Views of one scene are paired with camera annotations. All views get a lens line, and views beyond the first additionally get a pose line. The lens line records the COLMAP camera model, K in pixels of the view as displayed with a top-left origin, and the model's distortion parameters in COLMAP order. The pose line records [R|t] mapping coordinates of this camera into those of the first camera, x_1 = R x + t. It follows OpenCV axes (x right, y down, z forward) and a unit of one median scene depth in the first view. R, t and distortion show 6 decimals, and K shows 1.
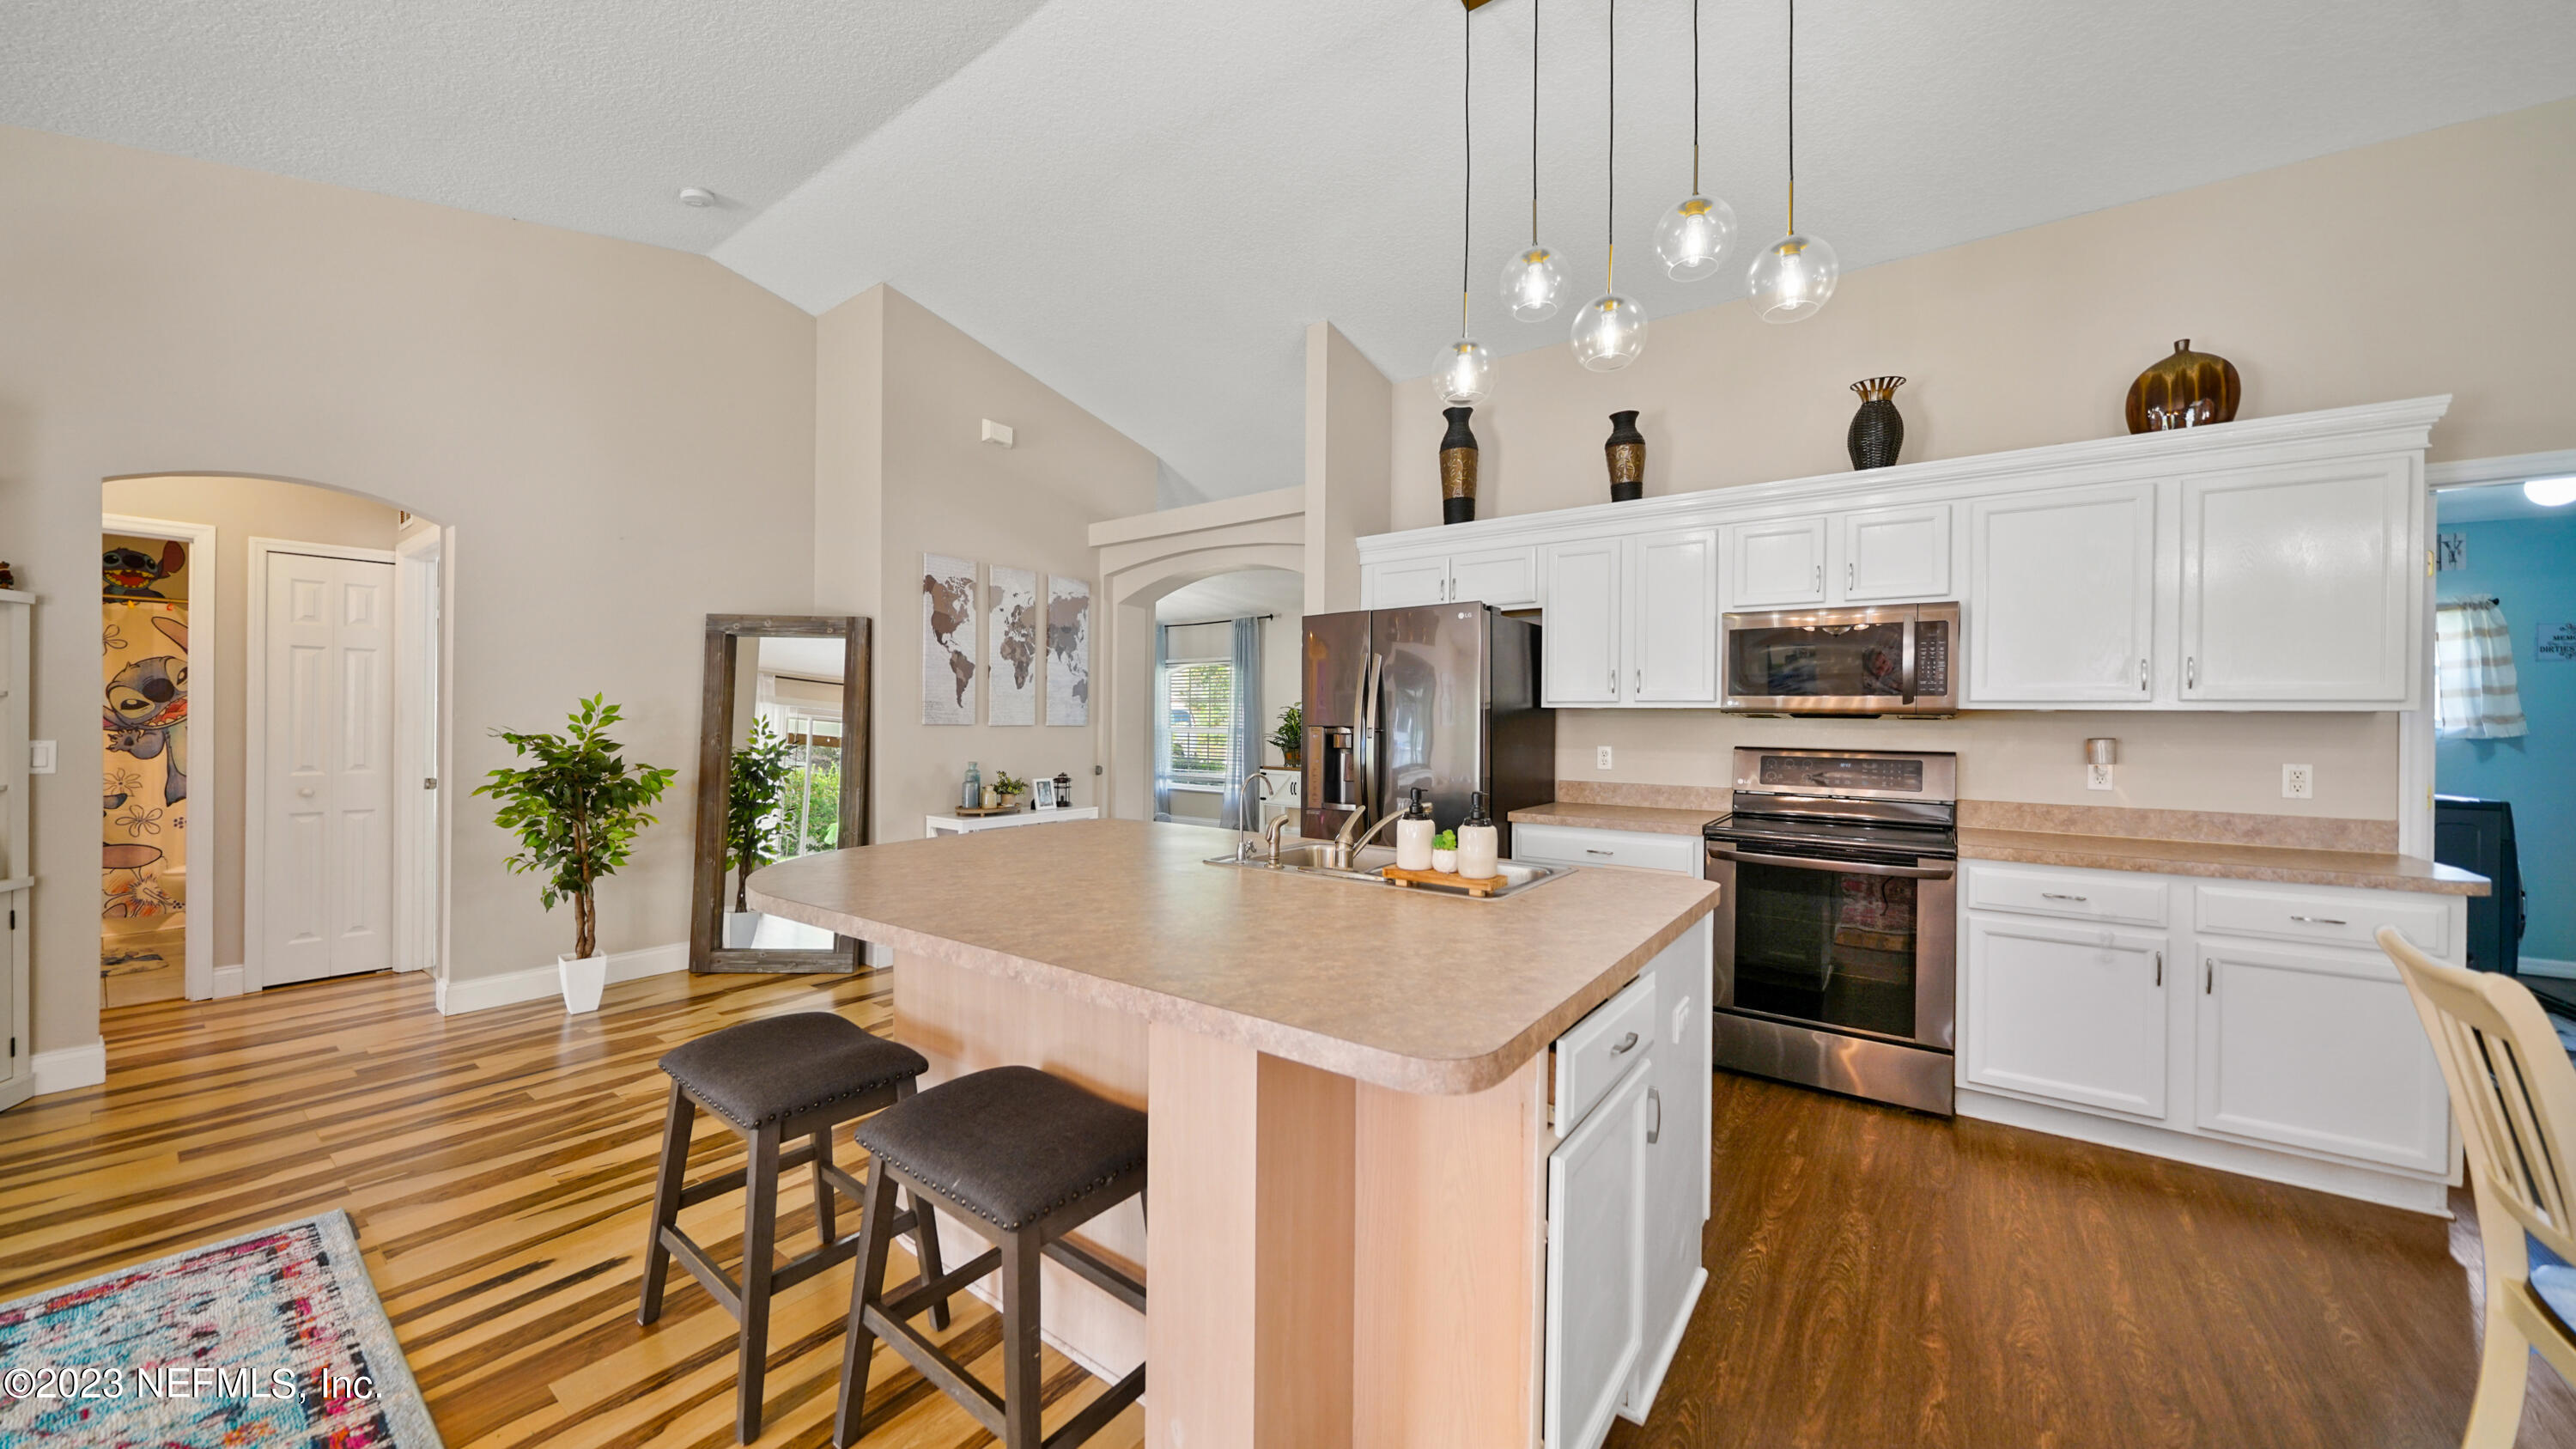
lens RADIAL K [[890.2, 0, 1279.9], [0, 890.2, 727.9], [0, 0, 1]] dist [-0.004504, -0.000231]
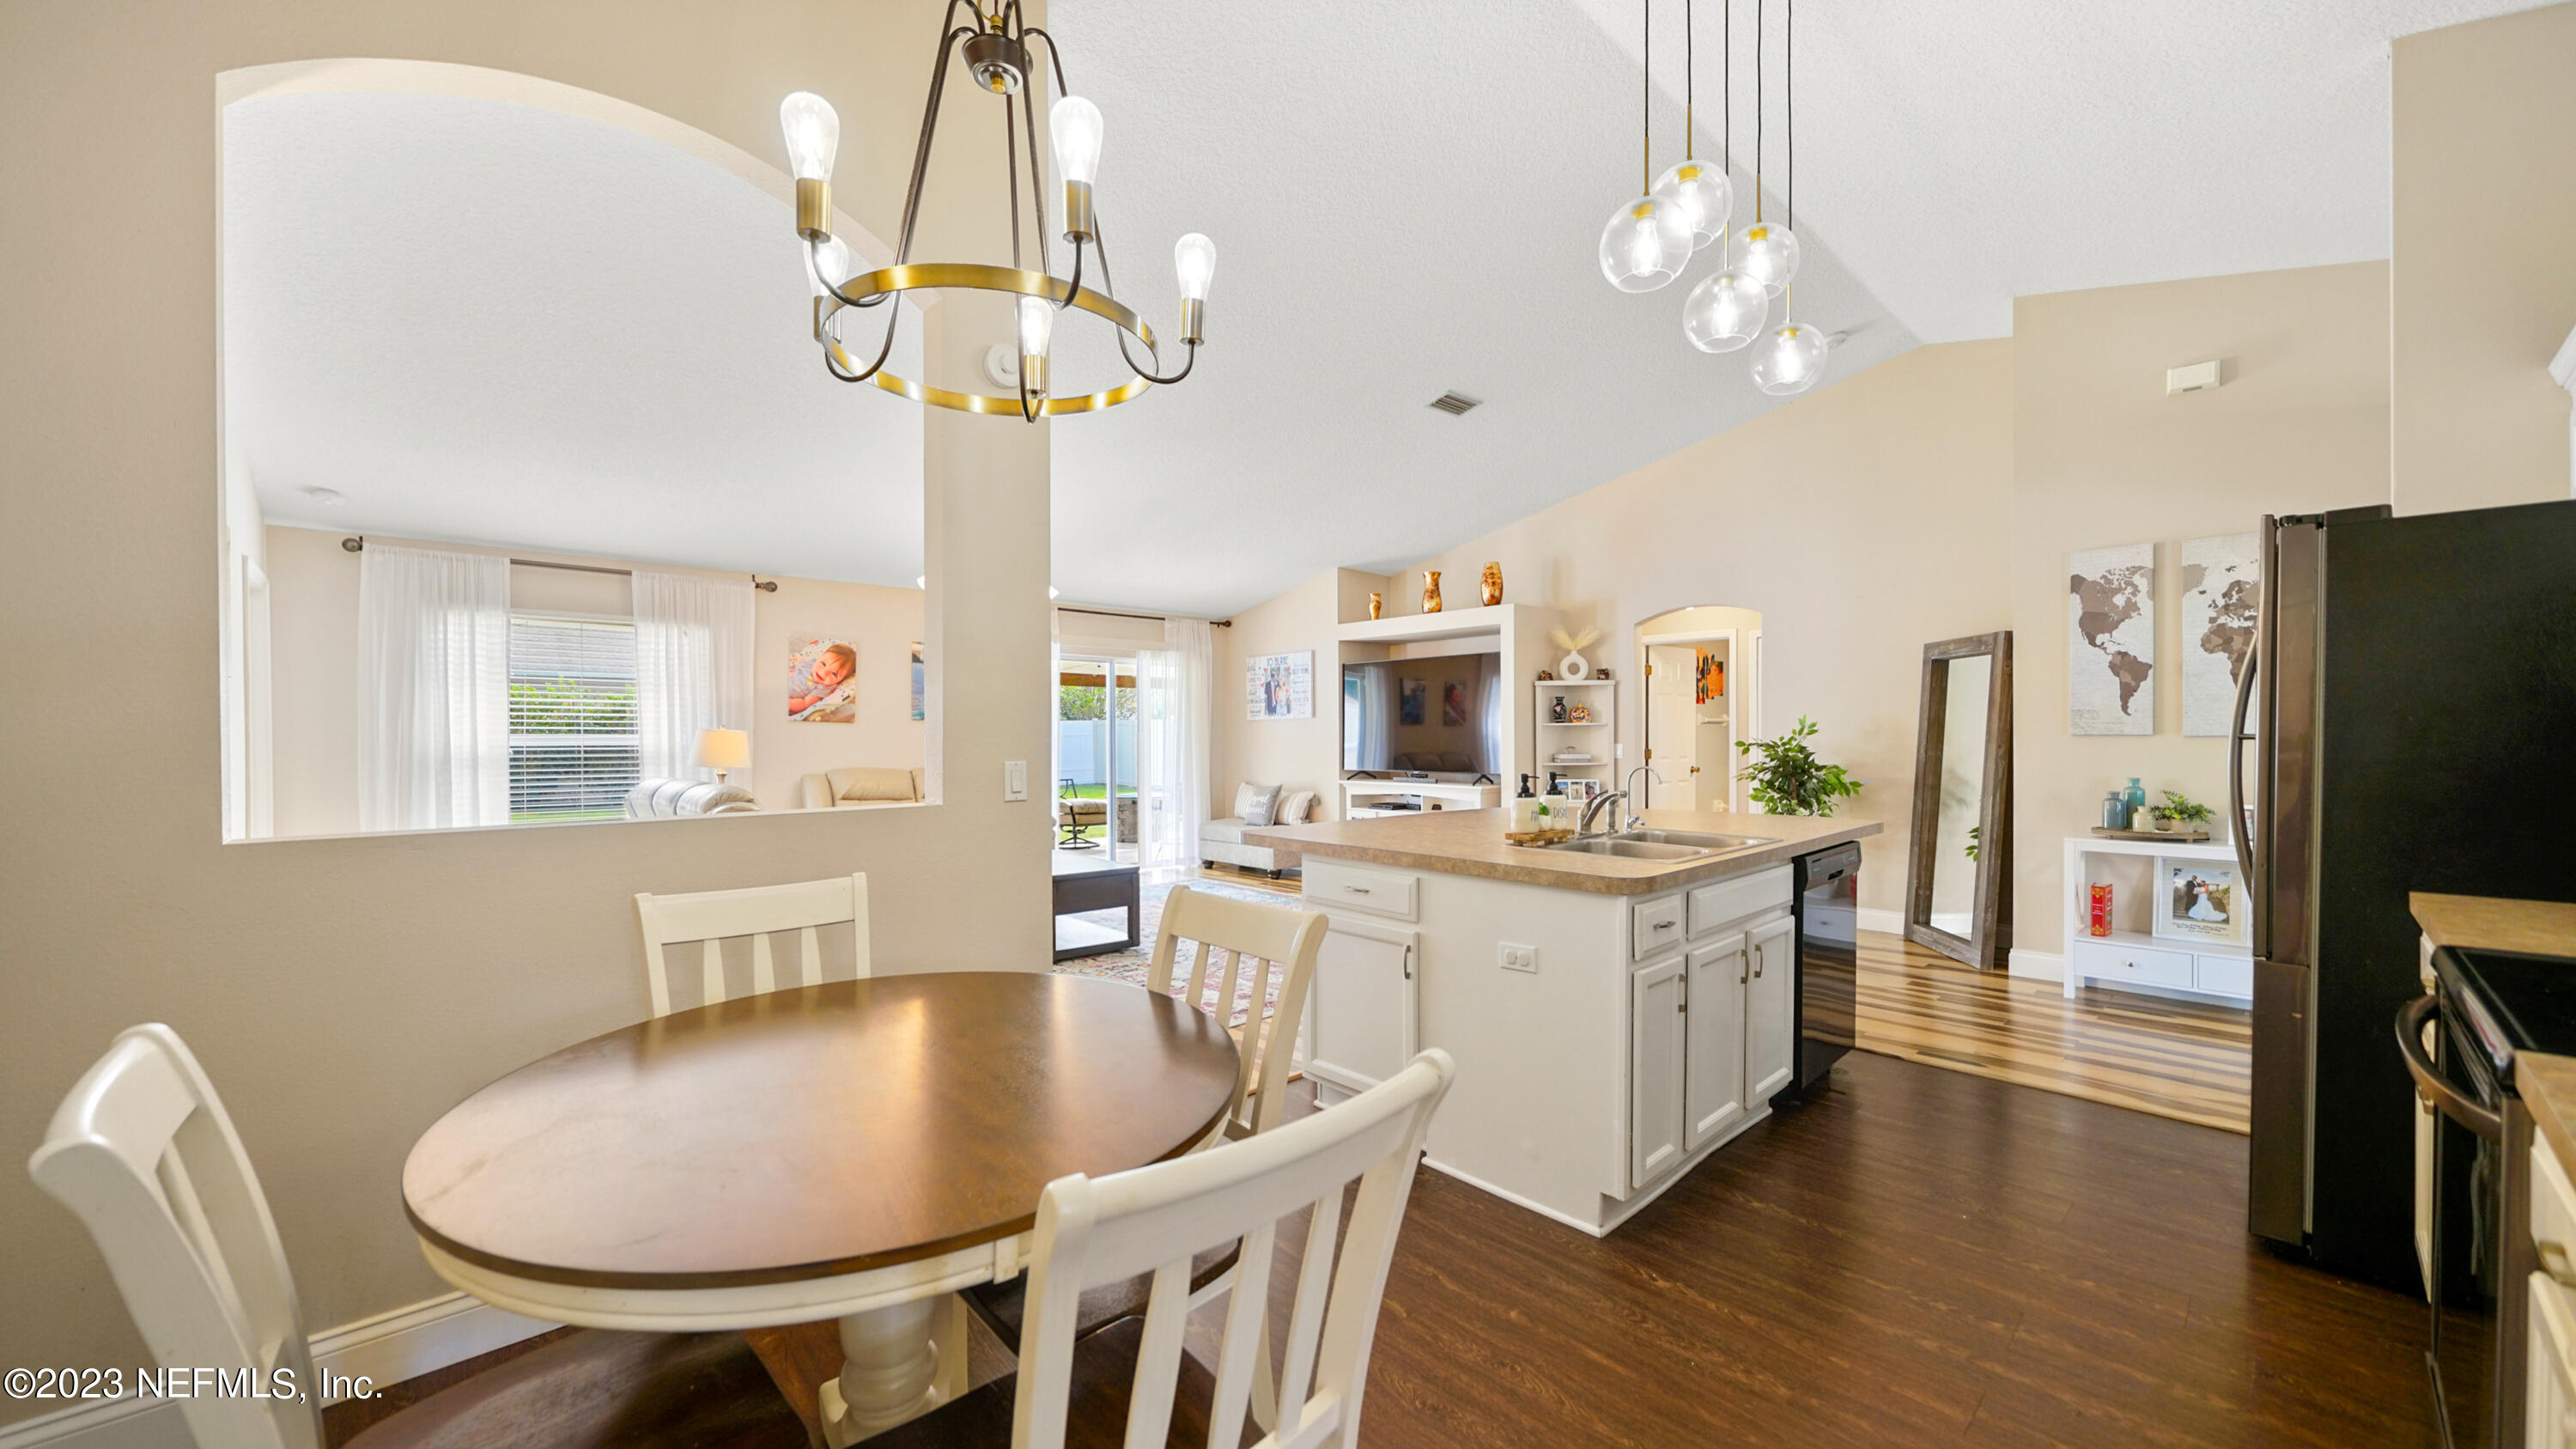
lens RADIAL K [[950.9, 0, 1275.1], [0, 950.9, 736.1], [0, 0, 1]] dist [-0.002132, -0.000146]
pose [[-0.188234, -0.007024, -0.982099, 0.772324], [-0.006938, 0.999959, -0.005822, 0.009315], [0.982100, 0.005718, -0.188275, 0.379313]]
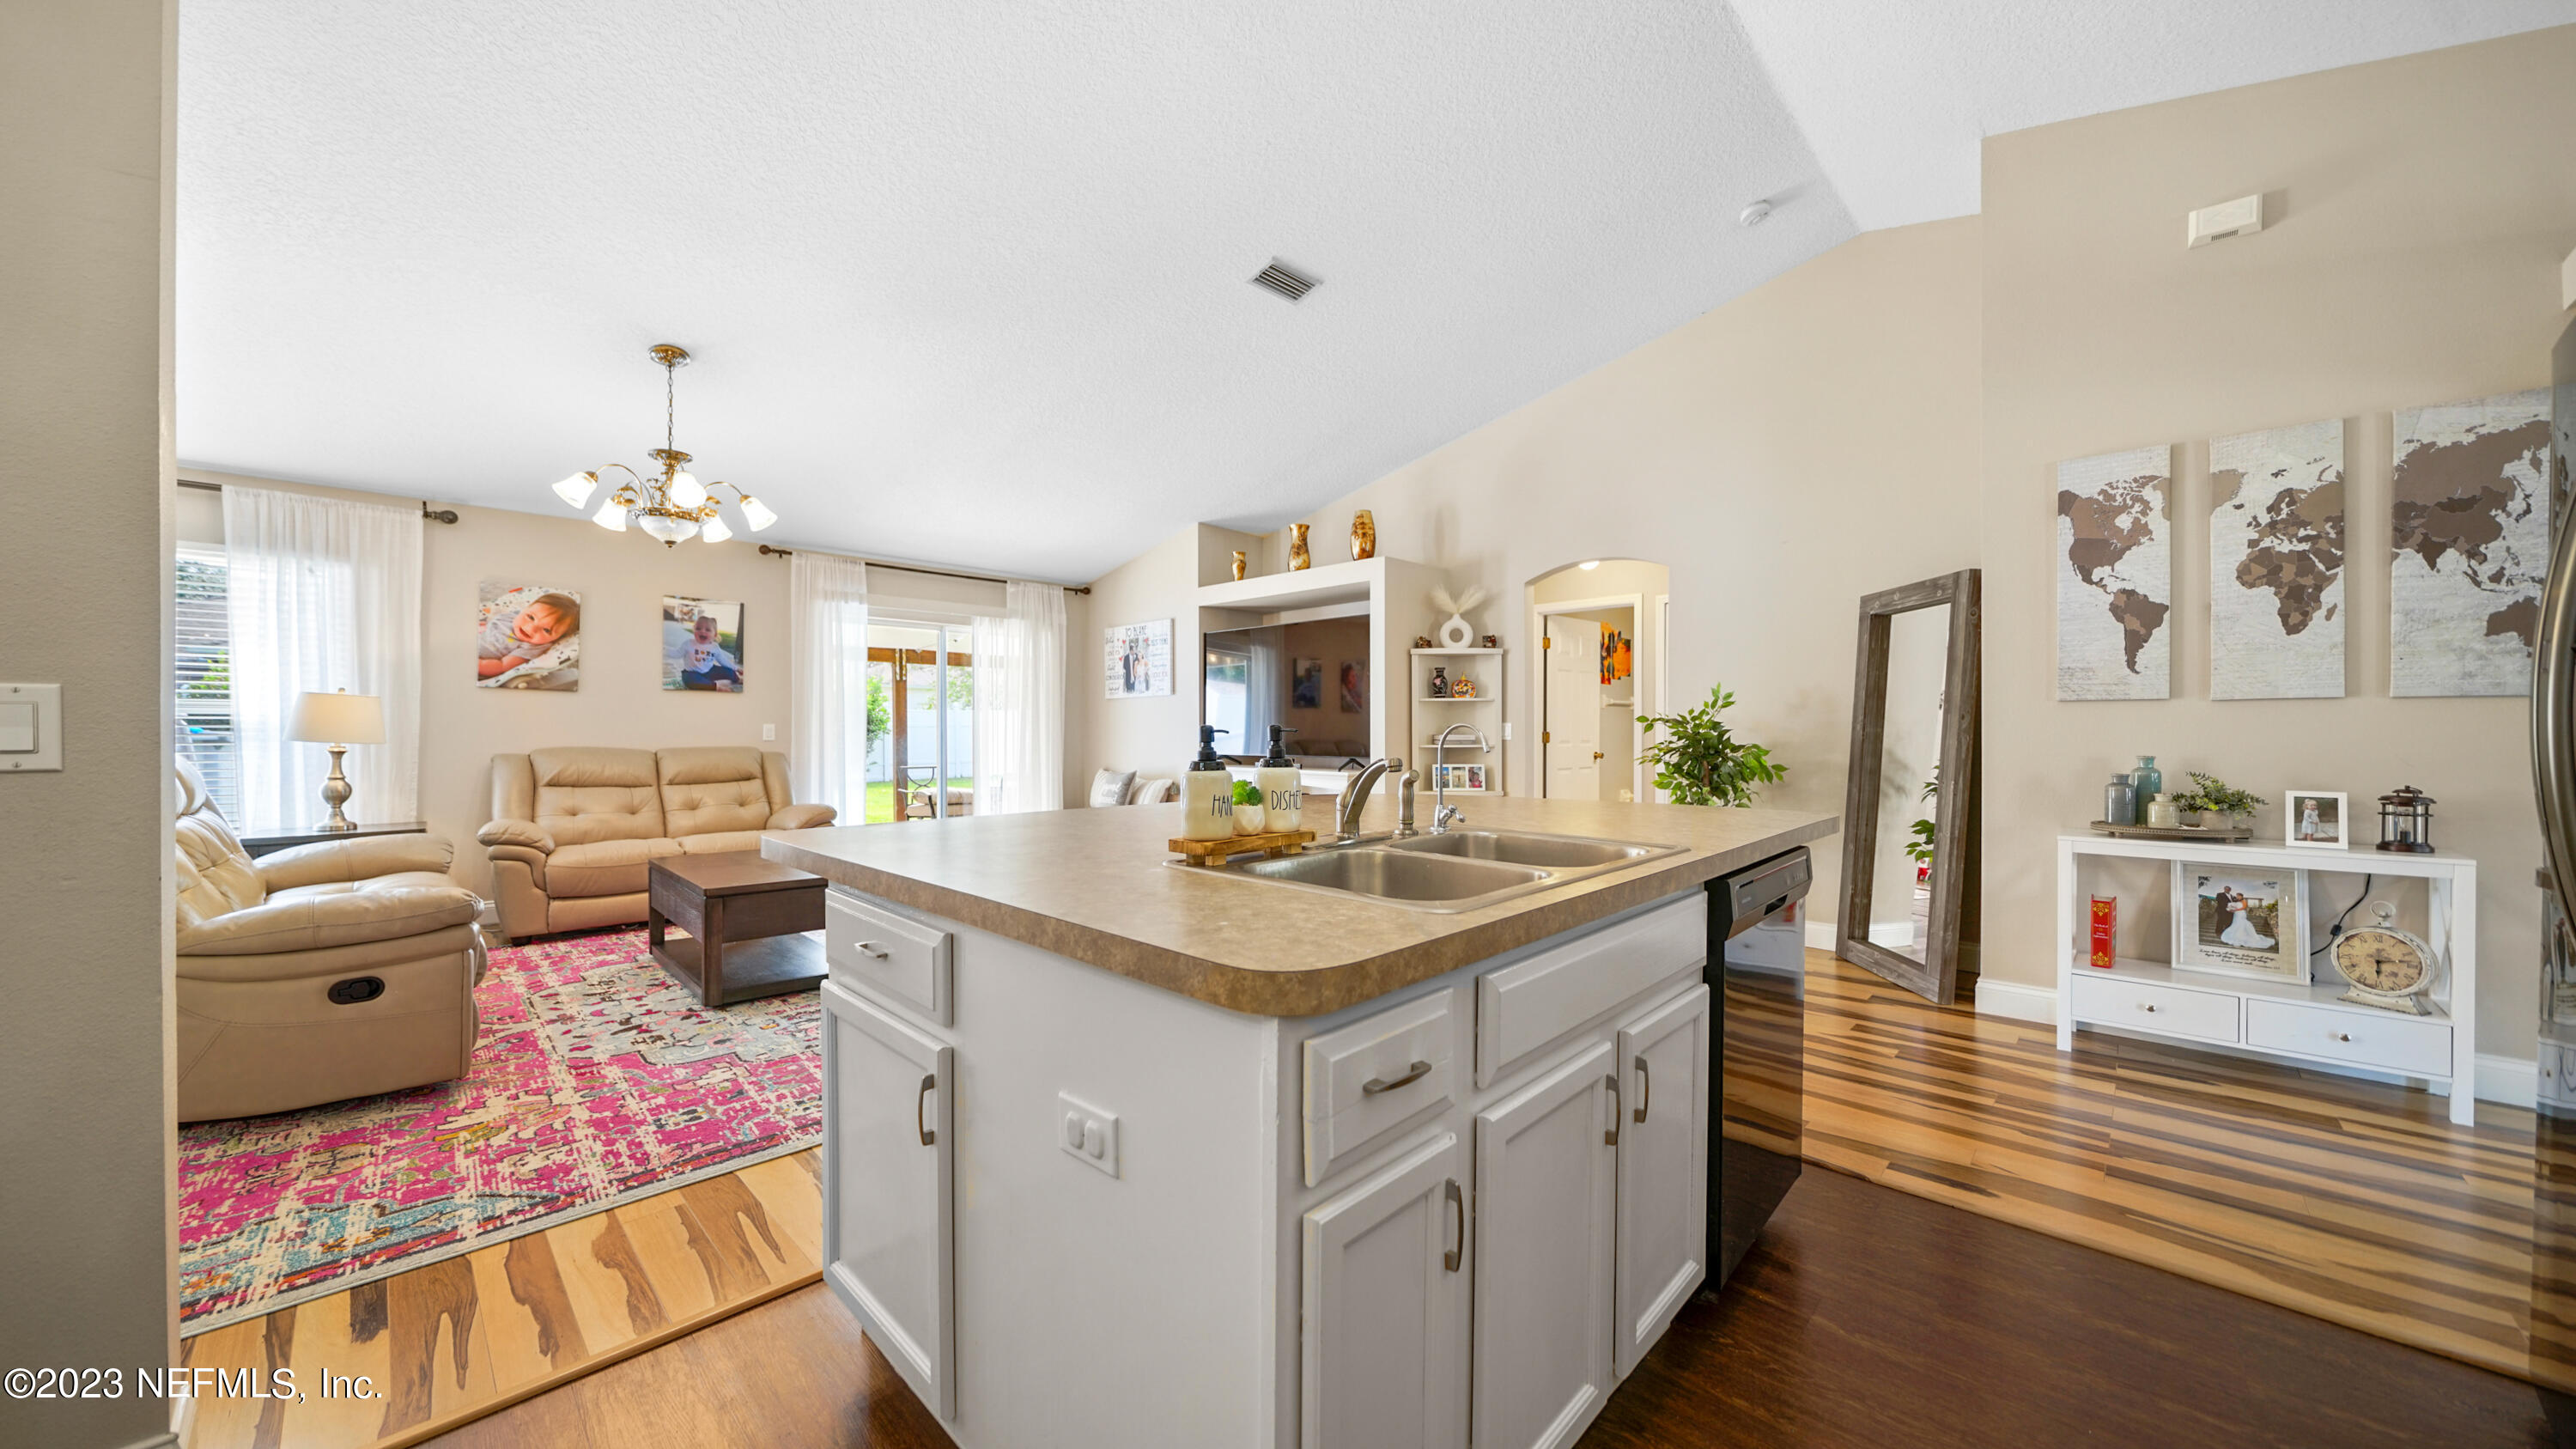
lens RADIAL K [[890.2, 0, 1279.9], [0, 890.2, 727.9], [0, 0, 1]] dist [-0.004504, -0.000231]
pose [[-0.134370, -0.012600, -0.990851, 0.409422], [-0.011192, 0.999875, -0.011197, 0.034520], [0.990868, 0.009585, -0.134495, 0.494031]]
